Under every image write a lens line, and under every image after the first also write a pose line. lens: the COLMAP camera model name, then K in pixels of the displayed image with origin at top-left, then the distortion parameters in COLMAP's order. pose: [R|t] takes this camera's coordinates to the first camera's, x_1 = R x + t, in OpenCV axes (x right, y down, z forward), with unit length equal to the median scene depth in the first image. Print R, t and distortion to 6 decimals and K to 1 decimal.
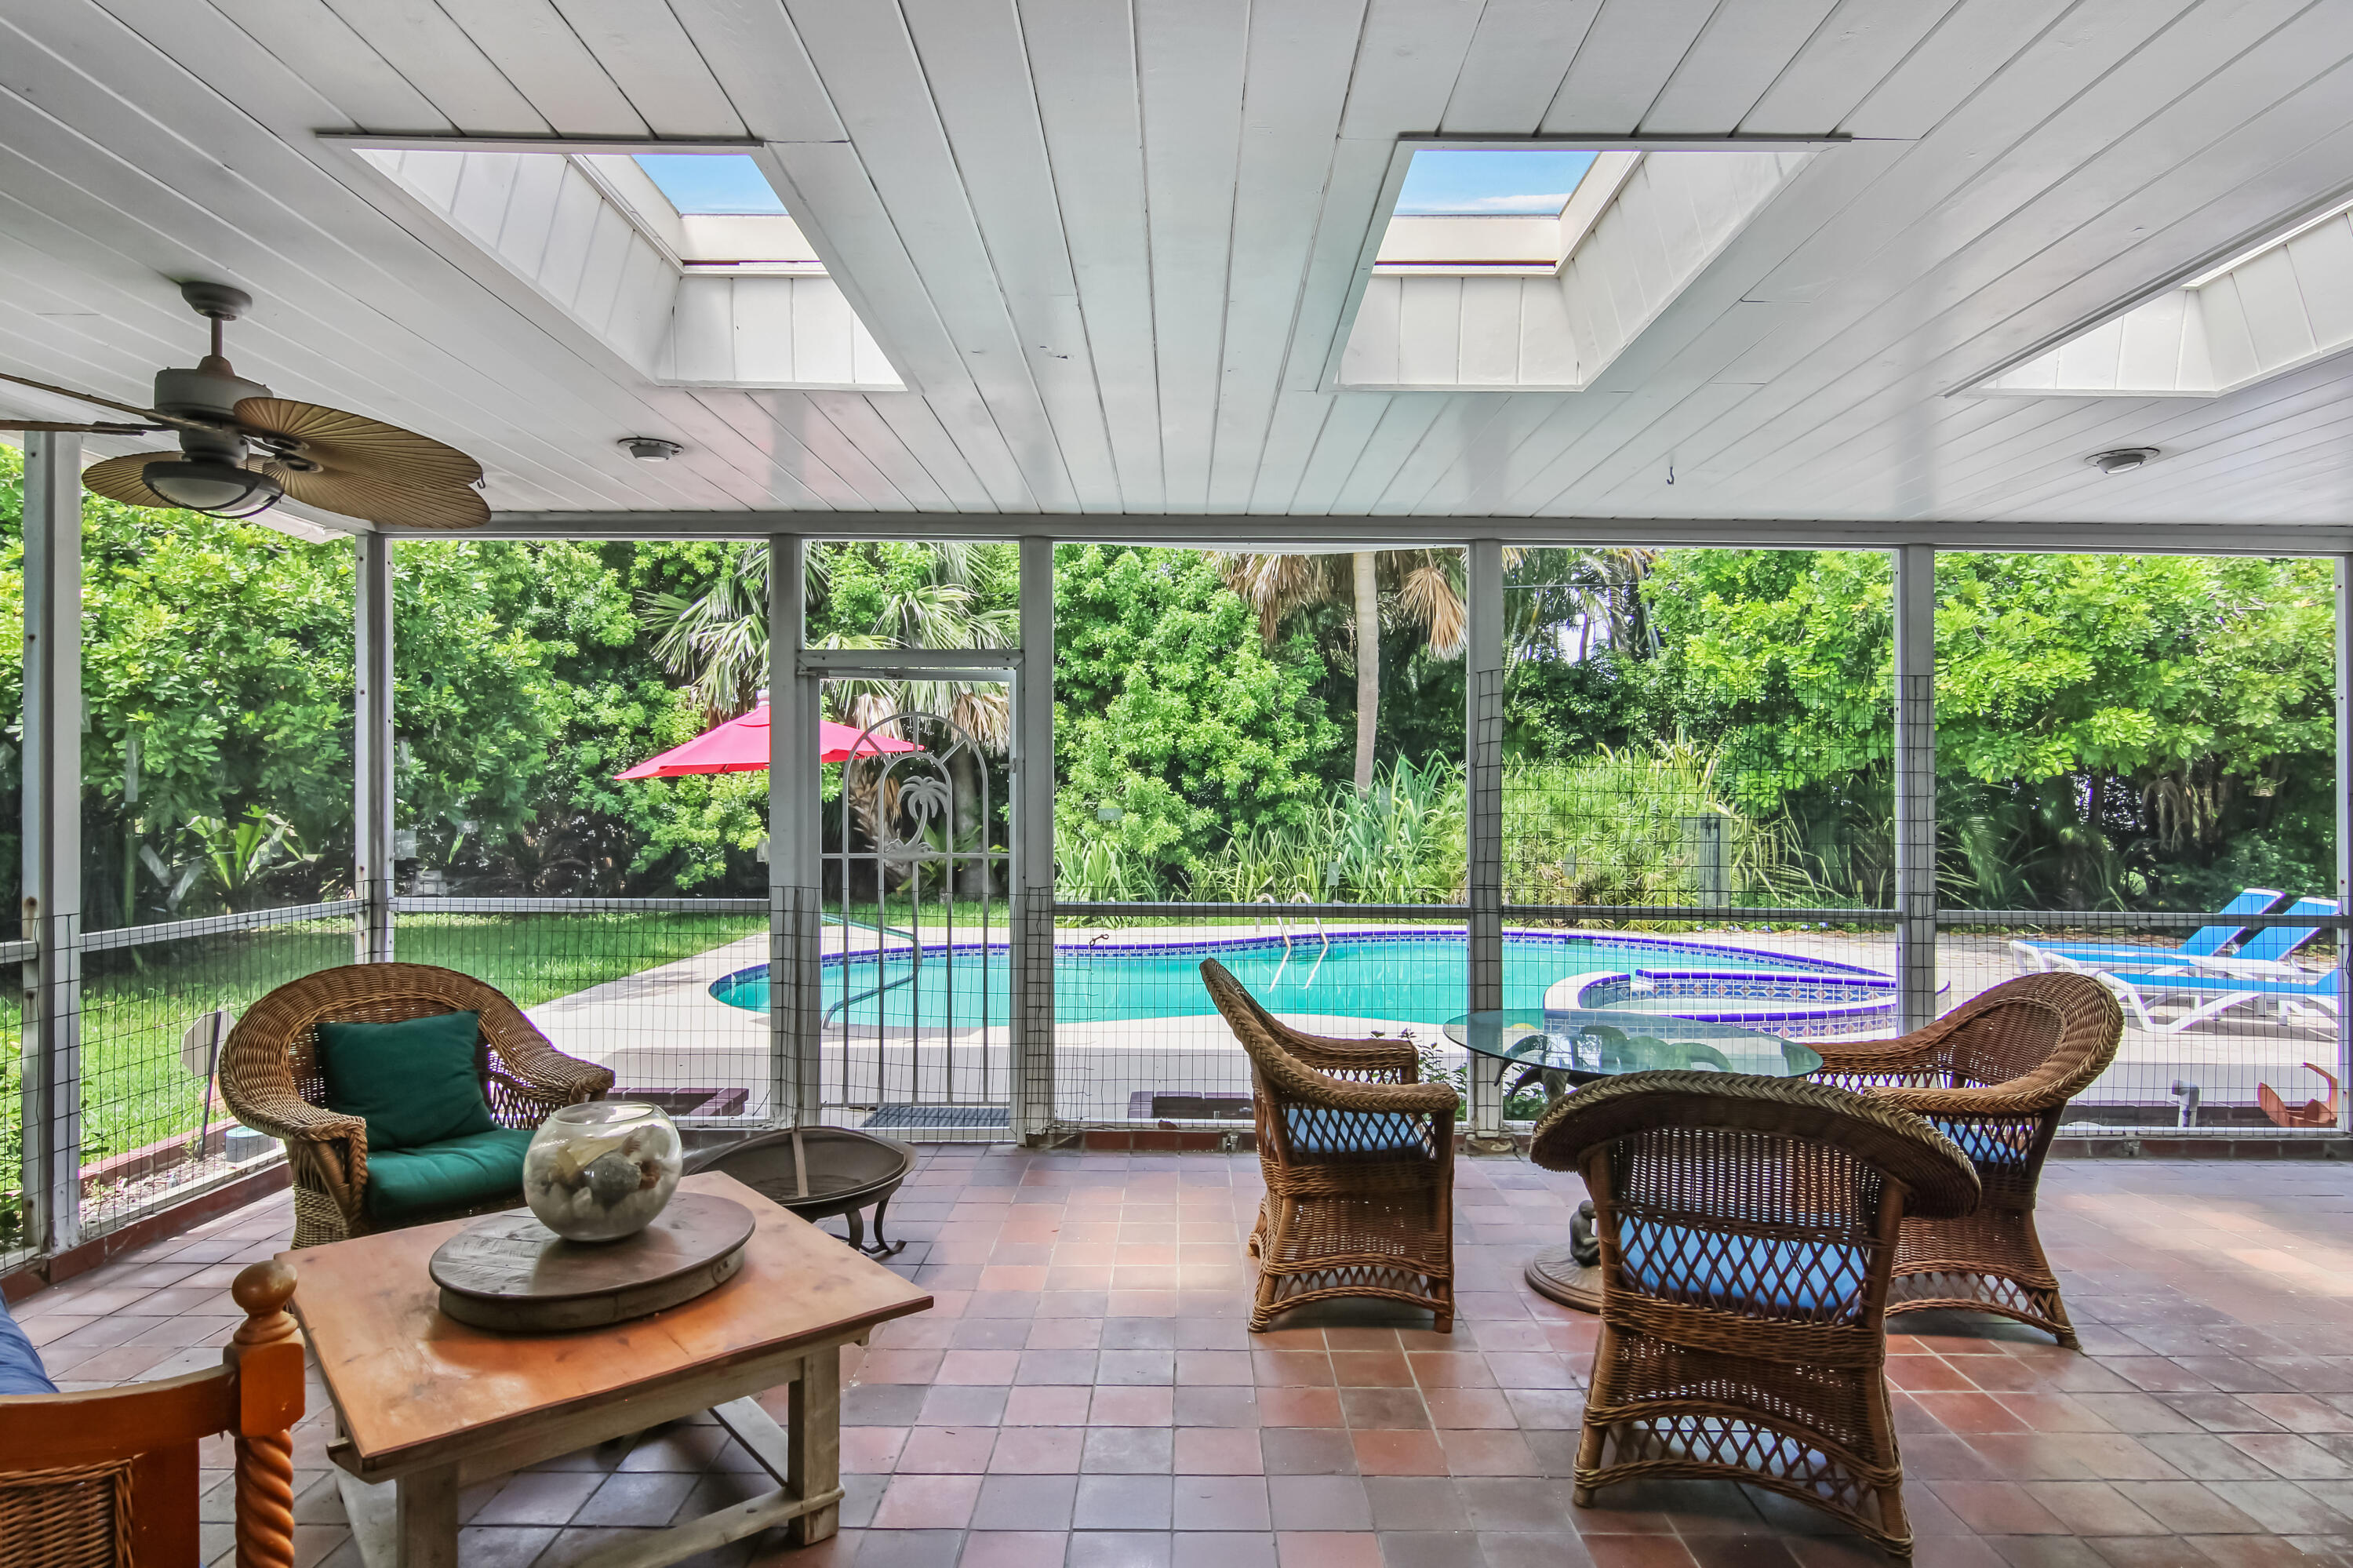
lens RADIAL K [[1222.8, 0, 1168.4], [0, 1222.8, 786.6], [0, 0, 1]] dist [0.034172, -0.000214]
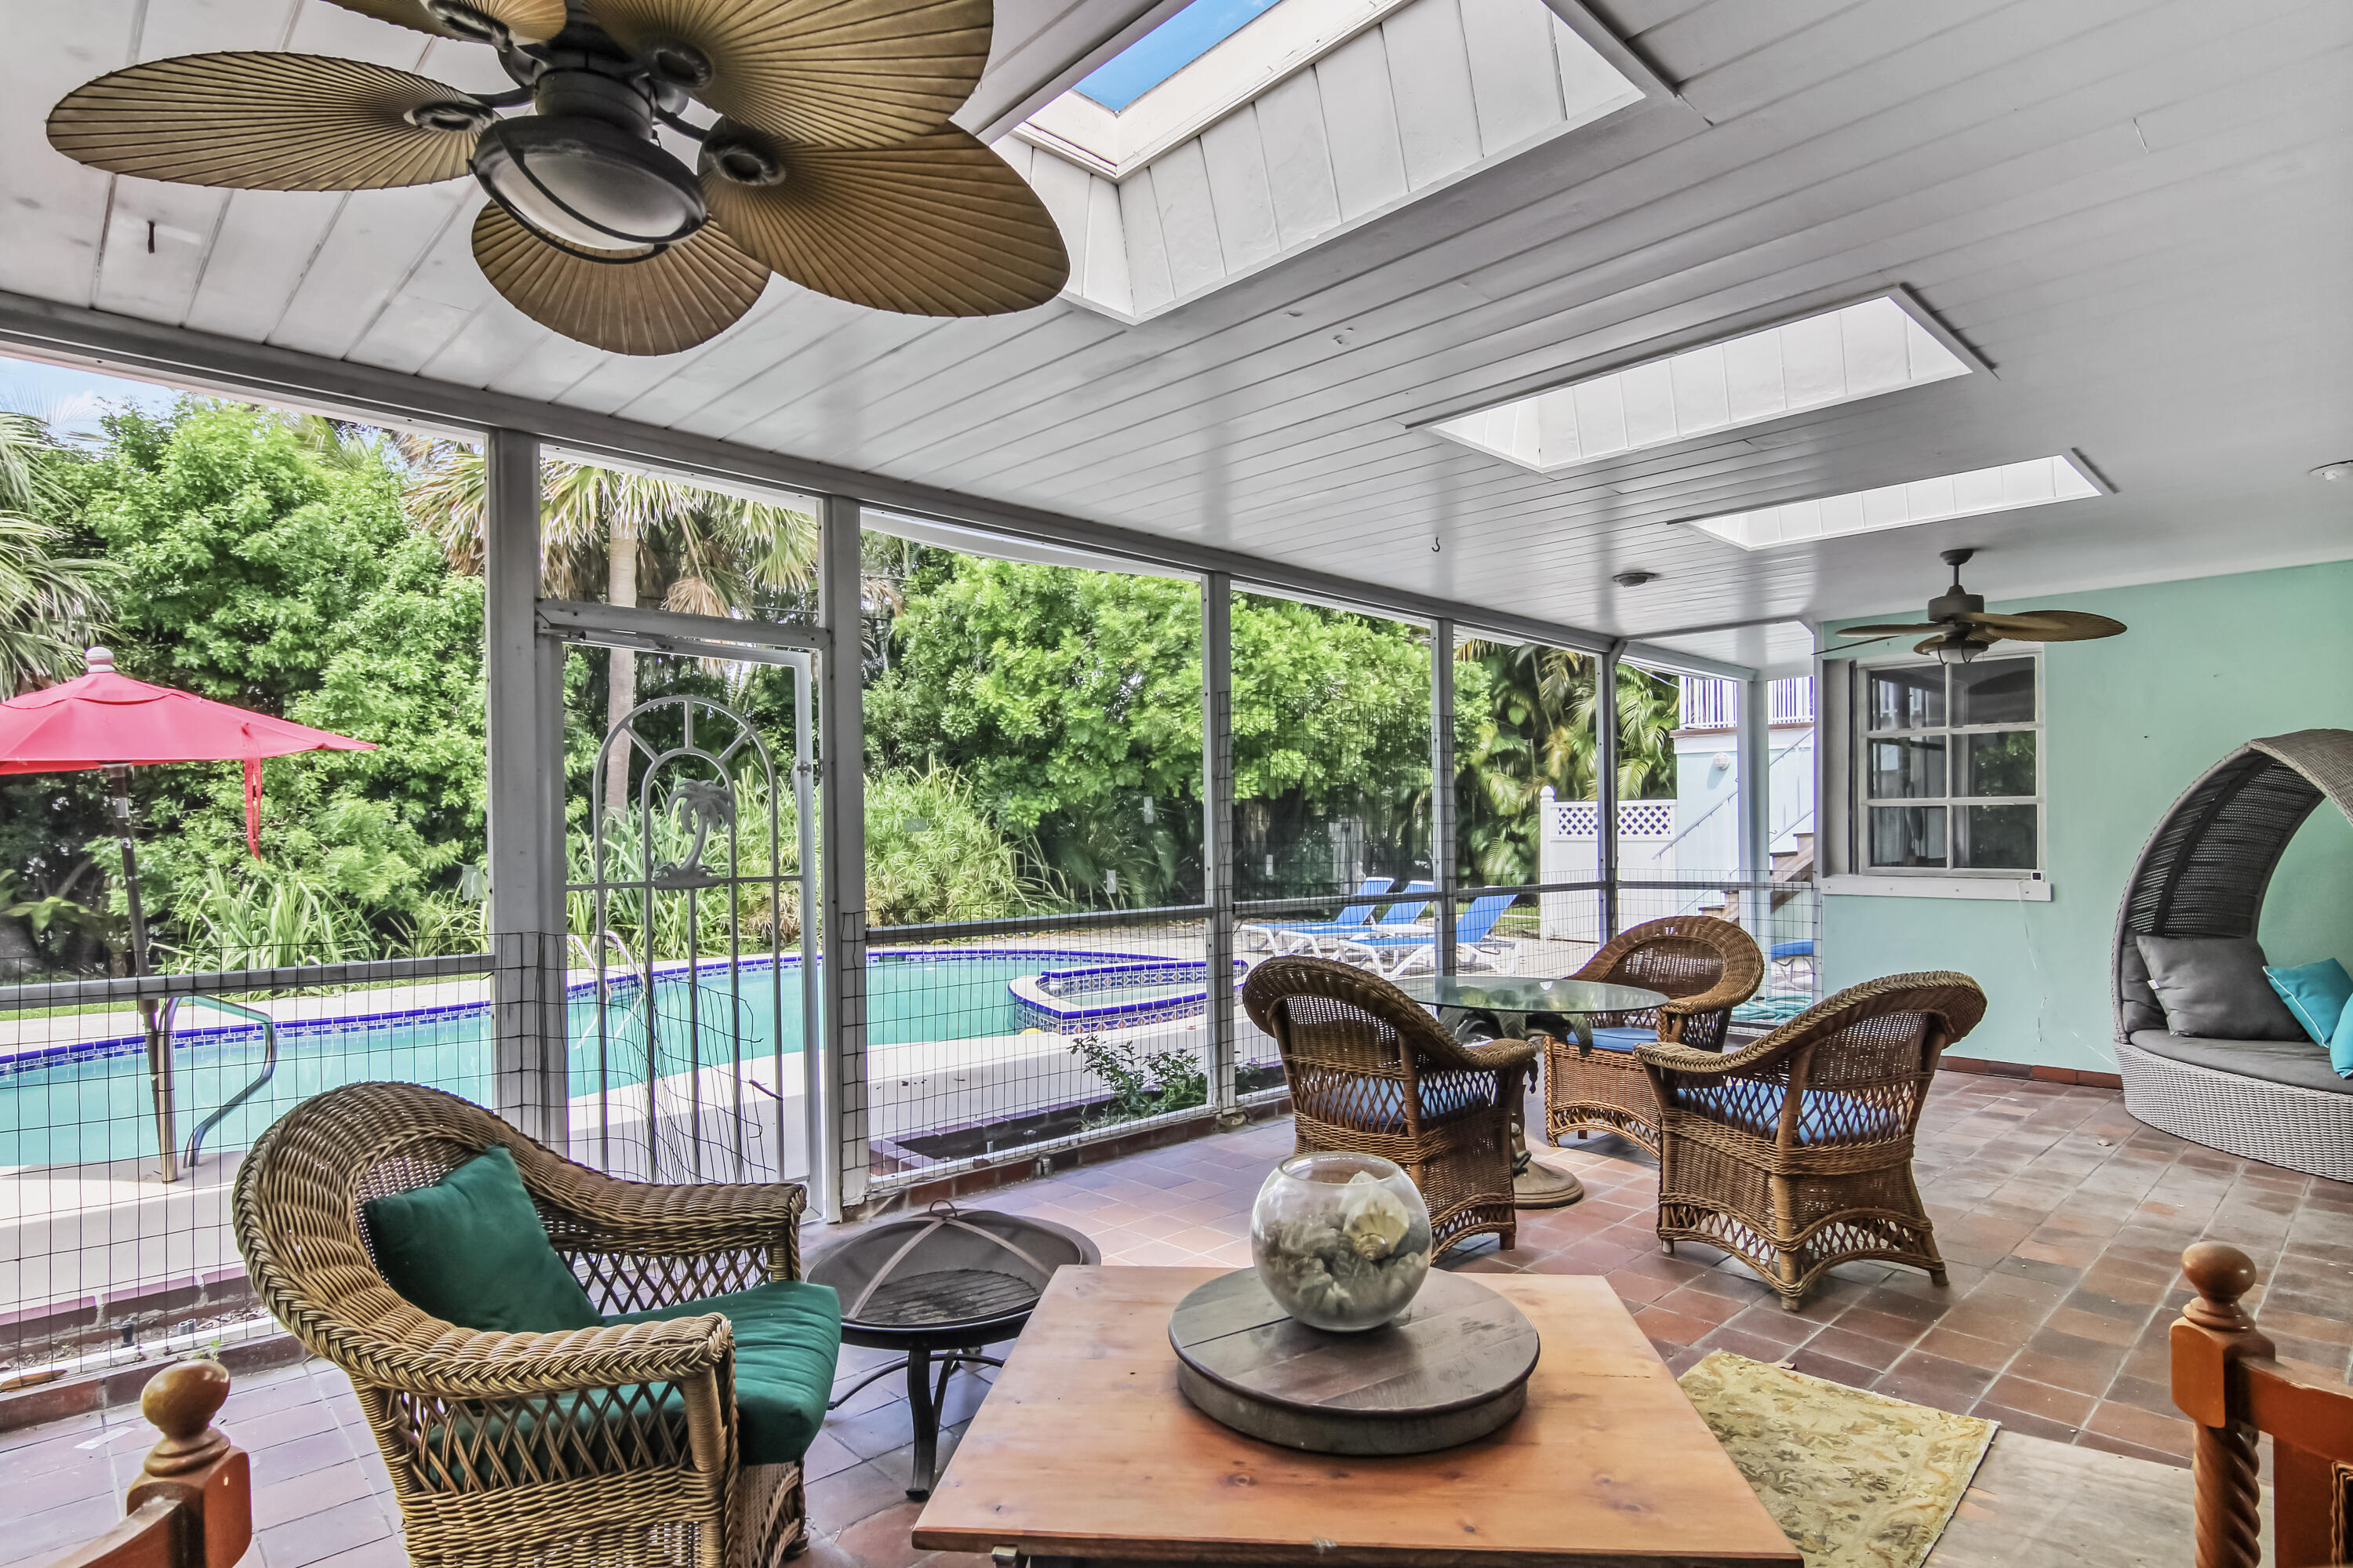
lens RADIAL K [[1222.8, 0, 1131.0], [0, 1222.8, 815.4], [0, 0, 1]] dist [0.034172, -0.000214]
pose [[0.732317, -0.005046, 0.680945, -0.222134], [0.007290, 0.999973, -0.000430, 0.006773], [-0.680925, 0.005279, 0.732334, 0.100639]]
